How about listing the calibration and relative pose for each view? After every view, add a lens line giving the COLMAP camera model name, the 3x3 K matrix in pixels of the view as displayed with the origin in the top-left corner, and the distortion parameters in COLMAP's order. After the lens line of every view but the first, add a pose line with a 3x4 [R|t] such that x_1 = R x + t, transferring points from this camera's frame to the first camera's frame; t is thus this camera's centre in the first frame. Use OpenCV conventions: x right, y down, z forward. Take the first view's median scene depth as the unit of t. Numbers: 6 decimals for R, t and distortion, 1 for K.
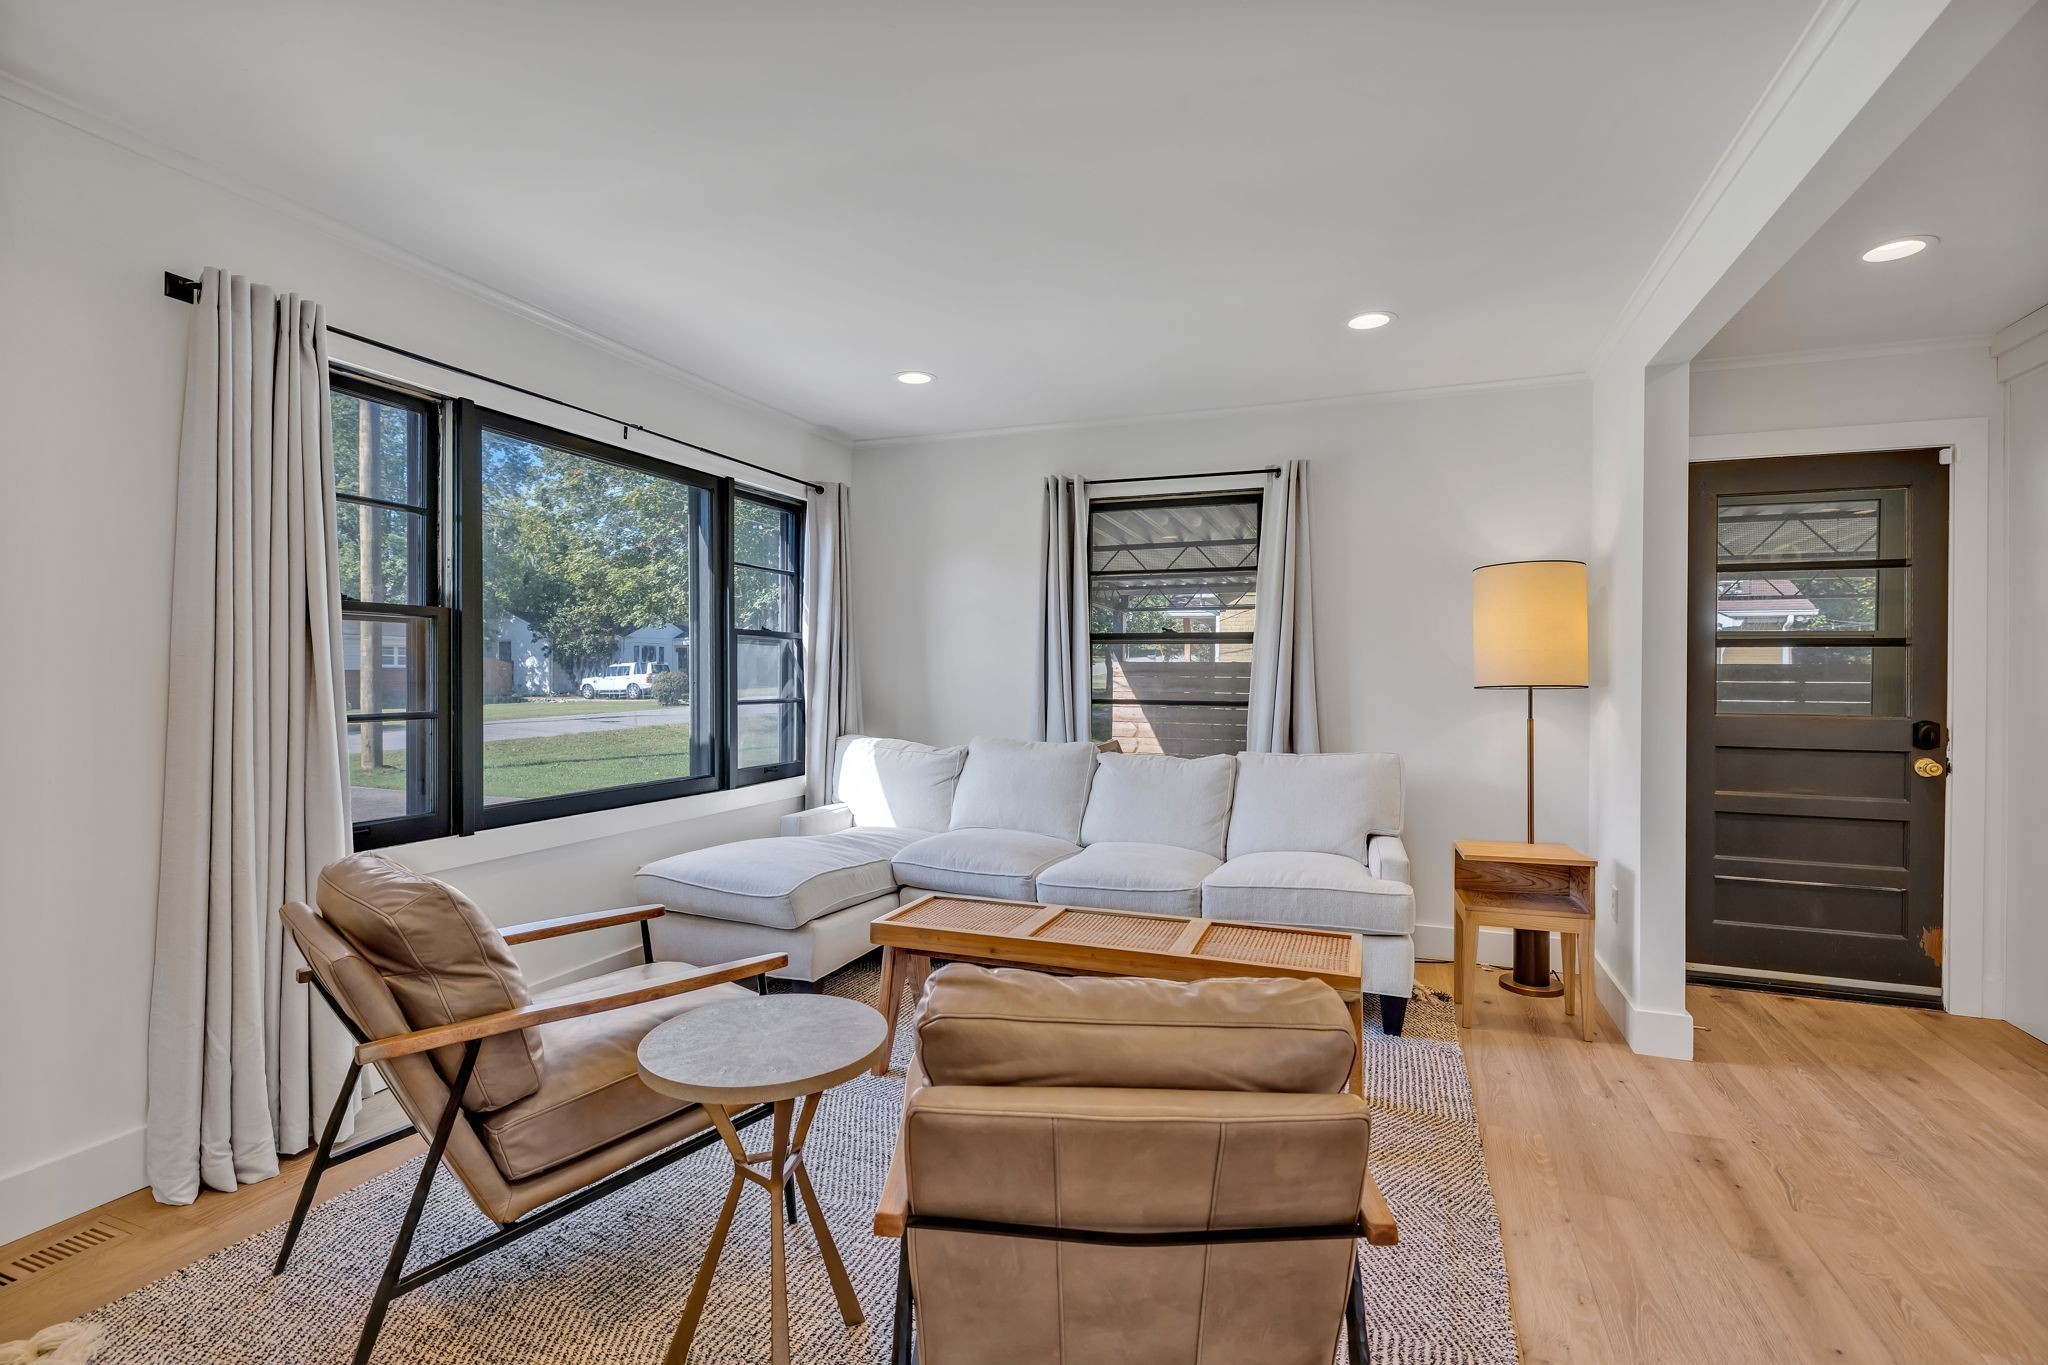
lens RADIAL K [[951.9, 0, 1016.8], [0, 951.9, 674.9], [0, 0, 1]] dist [-0.000932, 0.000661]
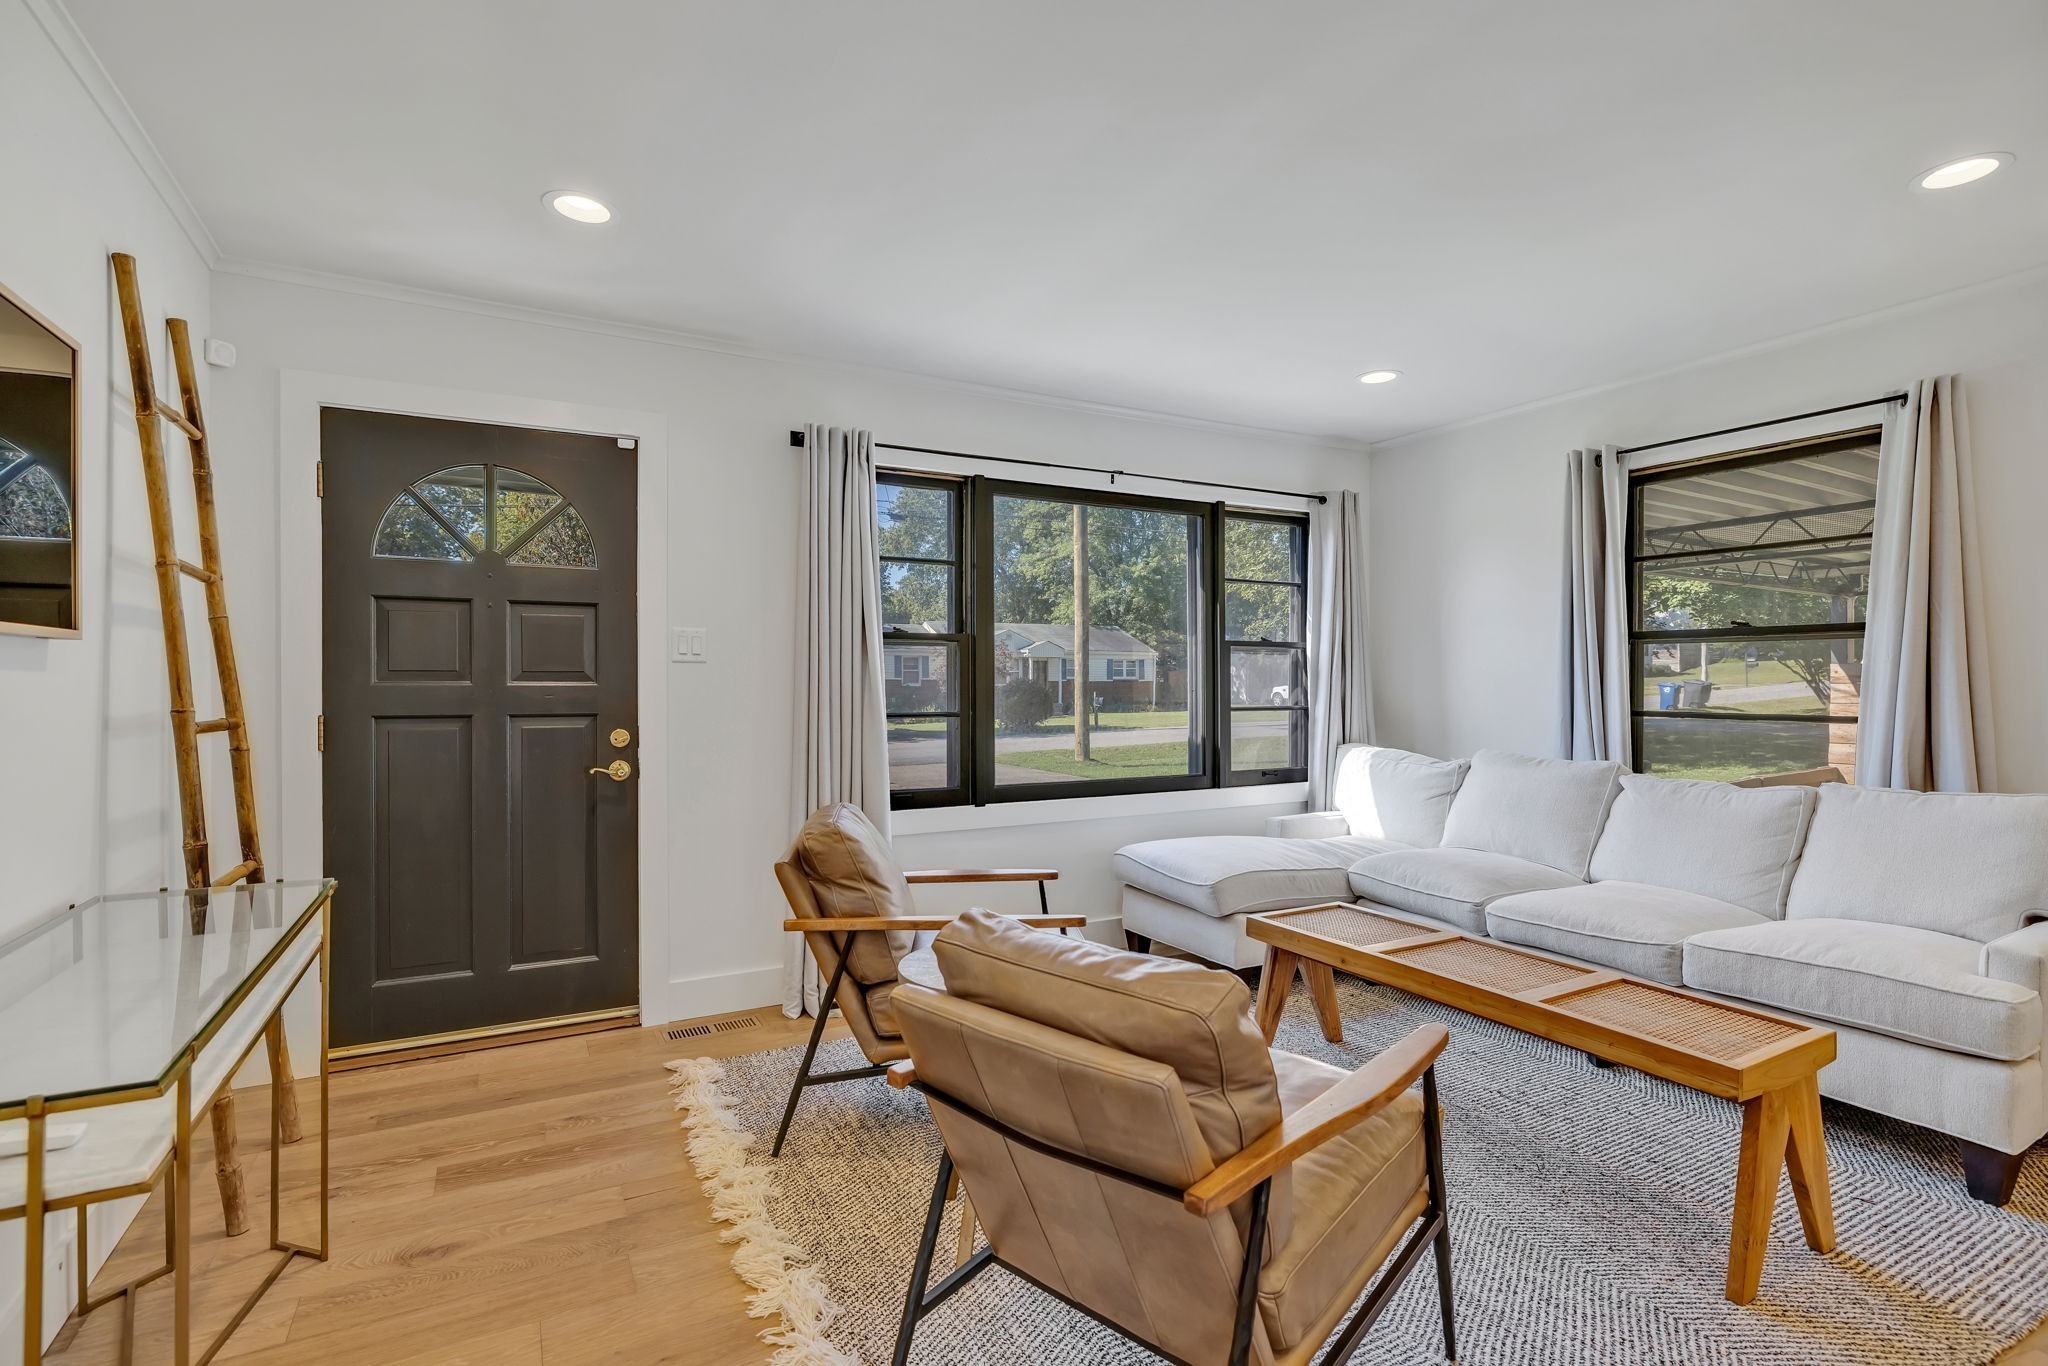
lens RADIAL K [[959.8, 0, 1014.8], [0, 959.8, 684.3], [0, 0, 1]] dist [-0.001246, 0.000105]
pose [[0.761173, -0.003179, -0.648541, 0.282727], [0.003923, 0.999992, -0.000298, 0.000497], [0.648537, -0.002317, 0.761179, 0.014573]]
